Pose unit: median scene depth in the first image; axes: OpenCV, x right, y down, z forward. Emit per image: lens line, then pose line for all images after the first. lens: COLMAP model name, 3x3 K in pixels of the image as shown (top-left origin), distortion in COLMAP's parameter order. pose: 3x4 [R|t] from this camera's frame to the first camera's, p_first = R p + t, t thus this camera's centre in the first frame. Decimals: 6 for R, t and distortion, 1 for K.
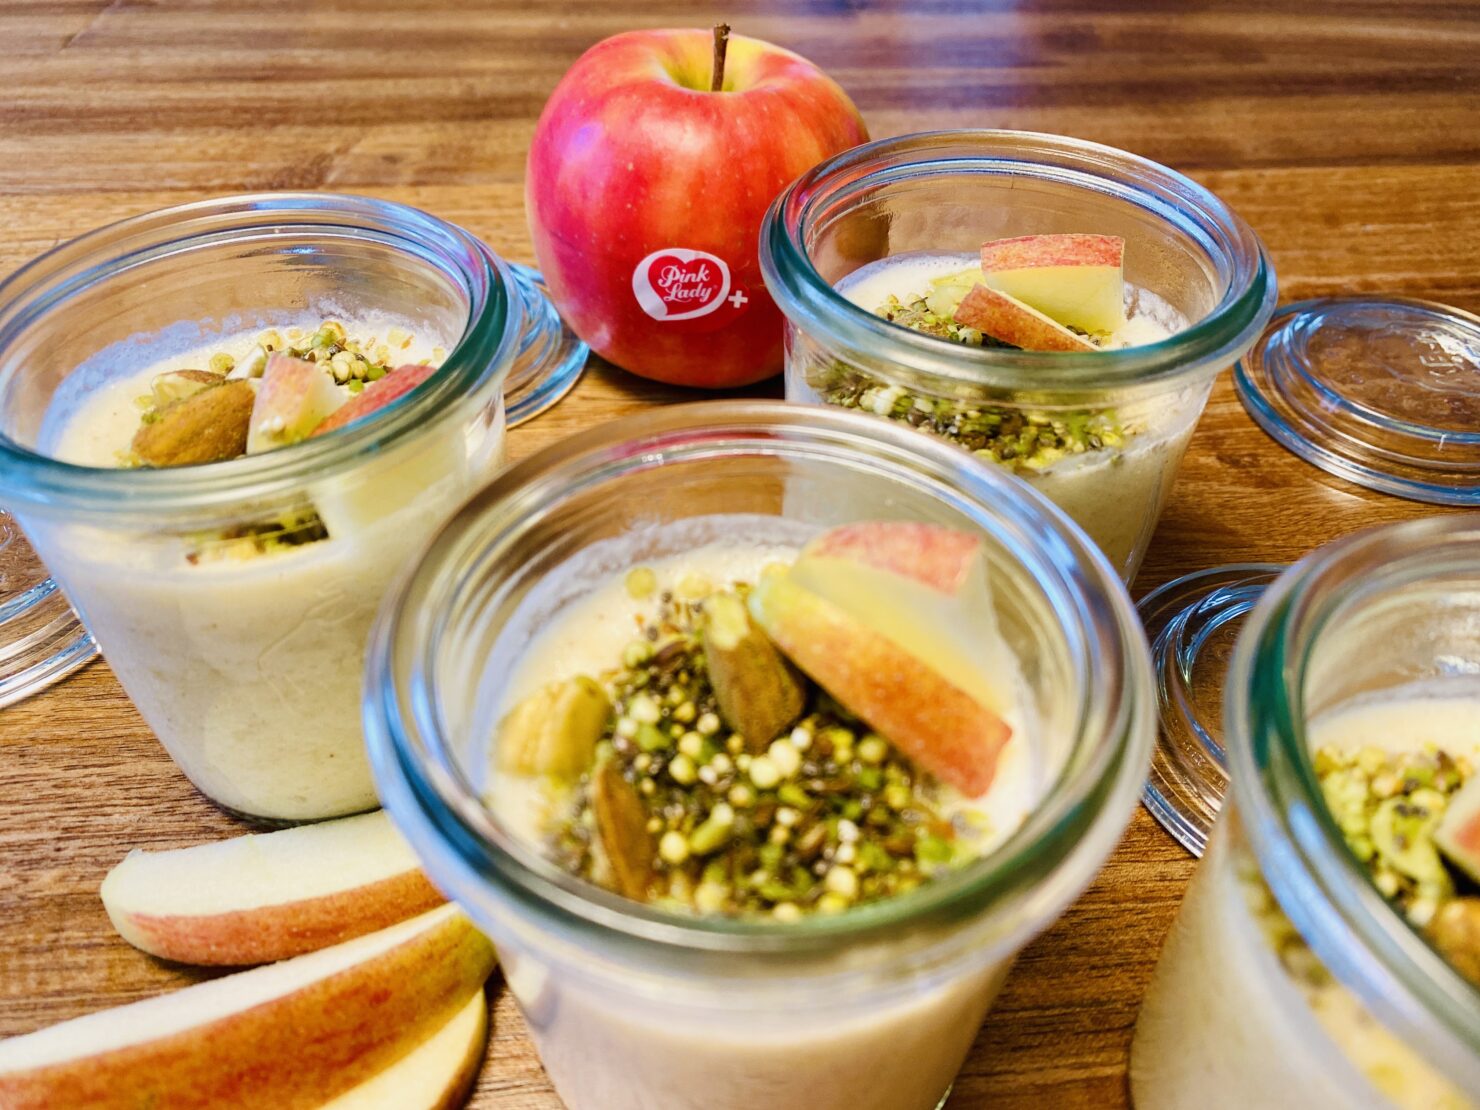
lens RADIAL K [[1117.6, 0, 738.3], [0, 1117.6, 514.6], [0, 0, 1]] dist [0.002492, -0.037537]
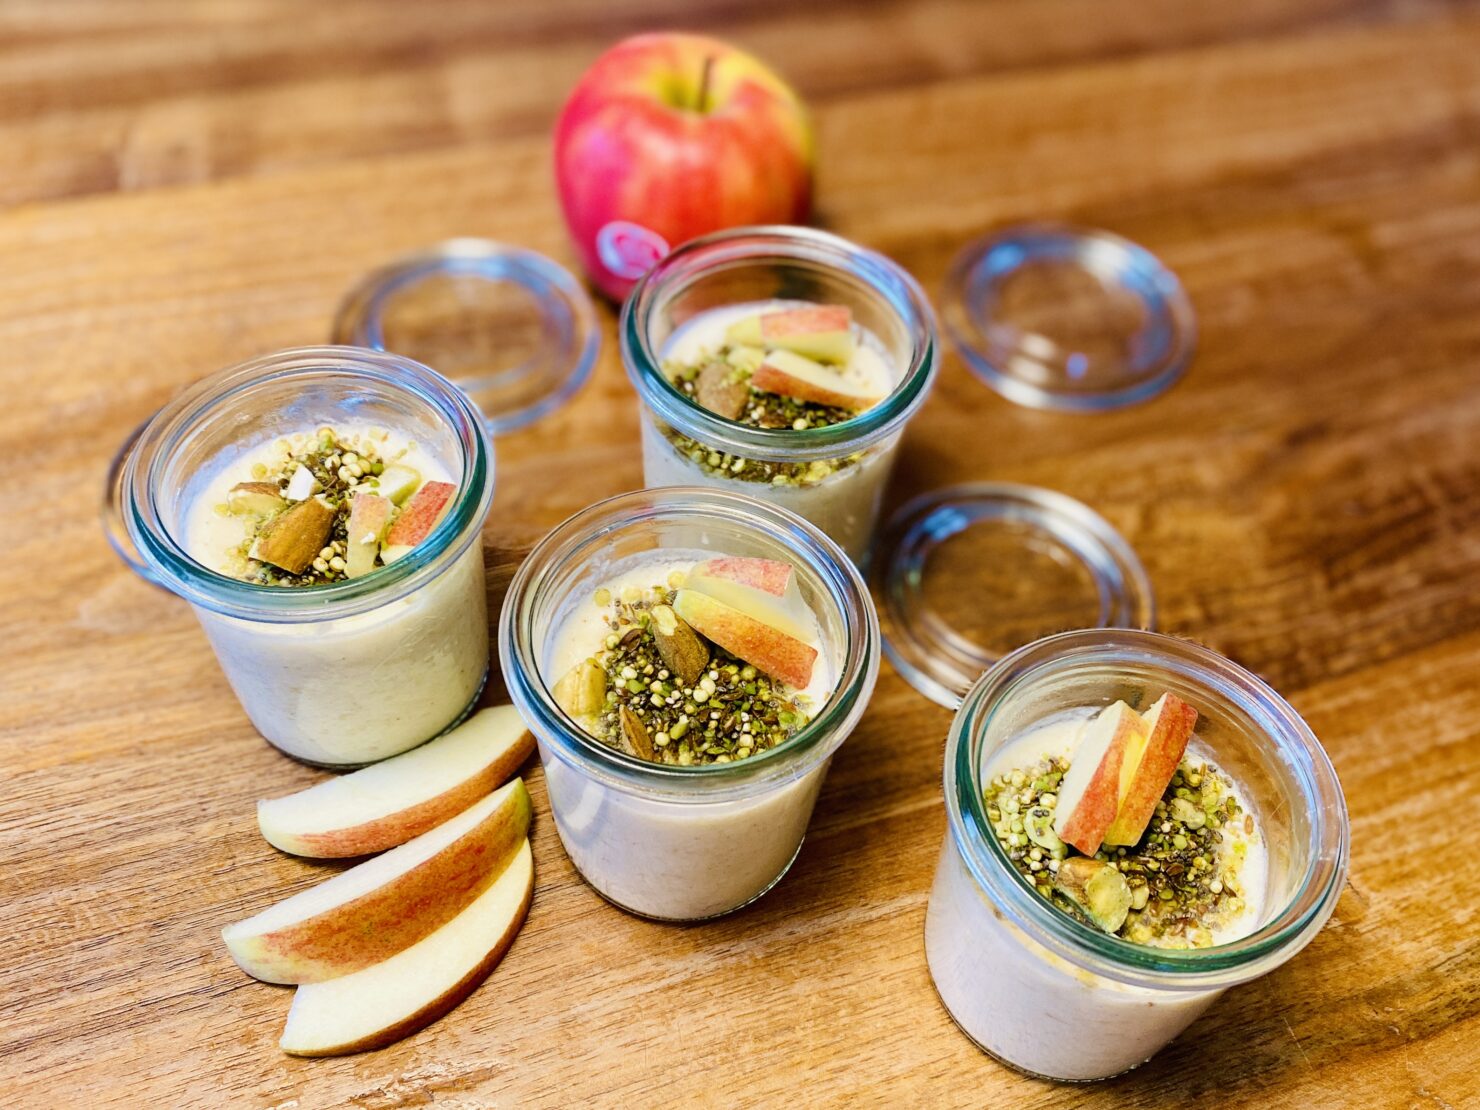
lens RADIAL K [[1120.6, 0, 740.0], [0, 1120.6, 555.0], [0, 0, 1]] dist [-0.066743, 0.000643]
pose [[0.972624, -0.146601, 0.180310, -0.212389], [0.116760, 0.979144, 0.166267, -0.311226], [-0.200924, -0.140663, 0.969455, -0.841092]]
